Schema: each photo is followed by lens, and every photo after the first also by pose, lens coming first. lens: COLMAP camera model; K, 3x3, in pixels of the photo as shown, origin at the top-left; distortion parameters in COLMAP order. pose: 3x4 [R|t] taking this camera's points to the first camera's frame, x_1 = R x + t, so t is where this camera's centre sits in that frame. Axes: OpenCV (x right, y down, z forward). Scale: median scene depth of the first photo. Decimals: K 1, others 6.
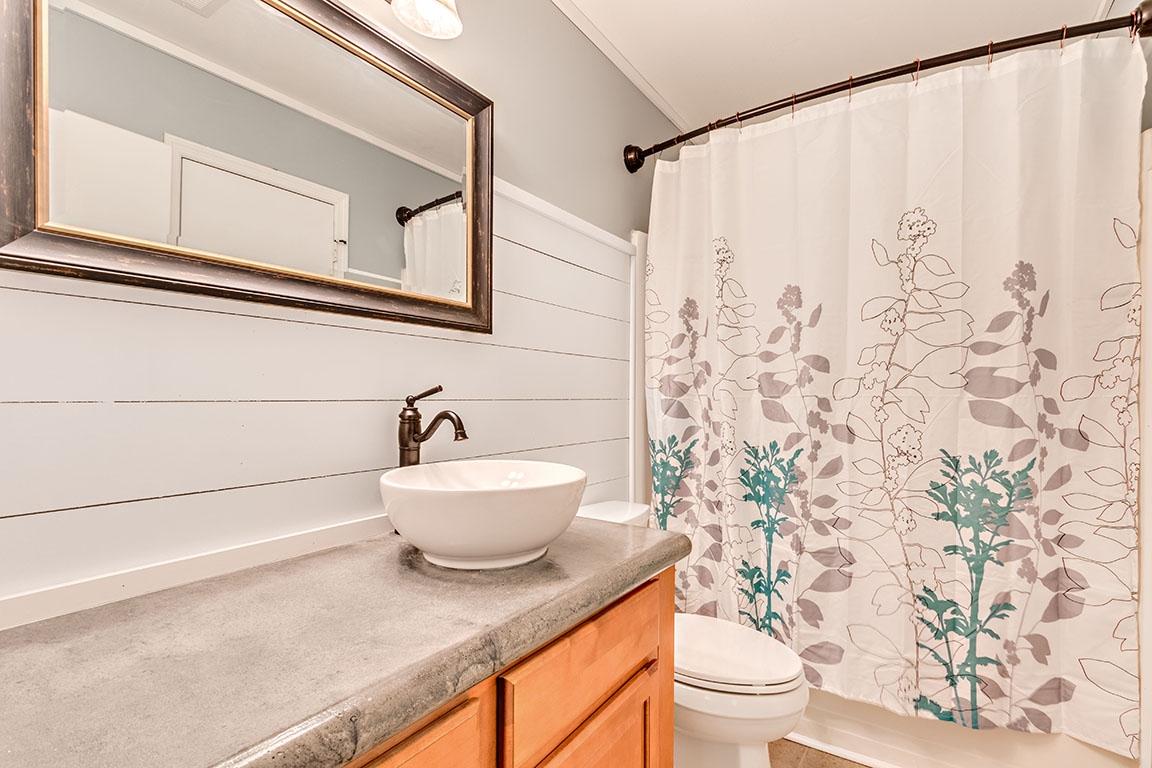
lens RADIAL K [[536.5, 0, 590.6], [0, 536.5, 398.6], [0, 0, 1]] dist [-0.002368, -0.001534]
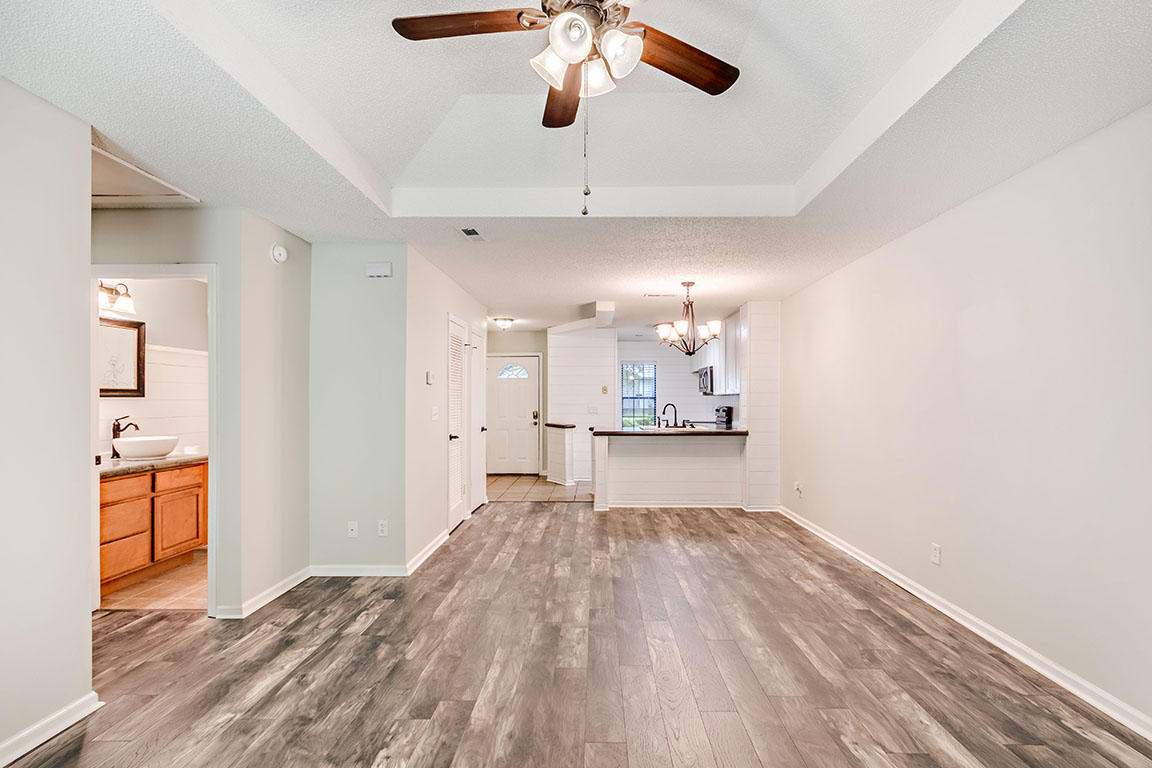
lens RADIAL K [[536.5, 0, 590.6], [0, 536.5, 398.6], [0, 0, 1]] dist [-0.002368, -0.001534]
pose [[0.843672, 0.000062, 0.536859, 0.377206], [-0.001198, 0.999998, 0.001767, -0.138708], [-0.536858, -0.002134, 0.843670, -3.434429]]
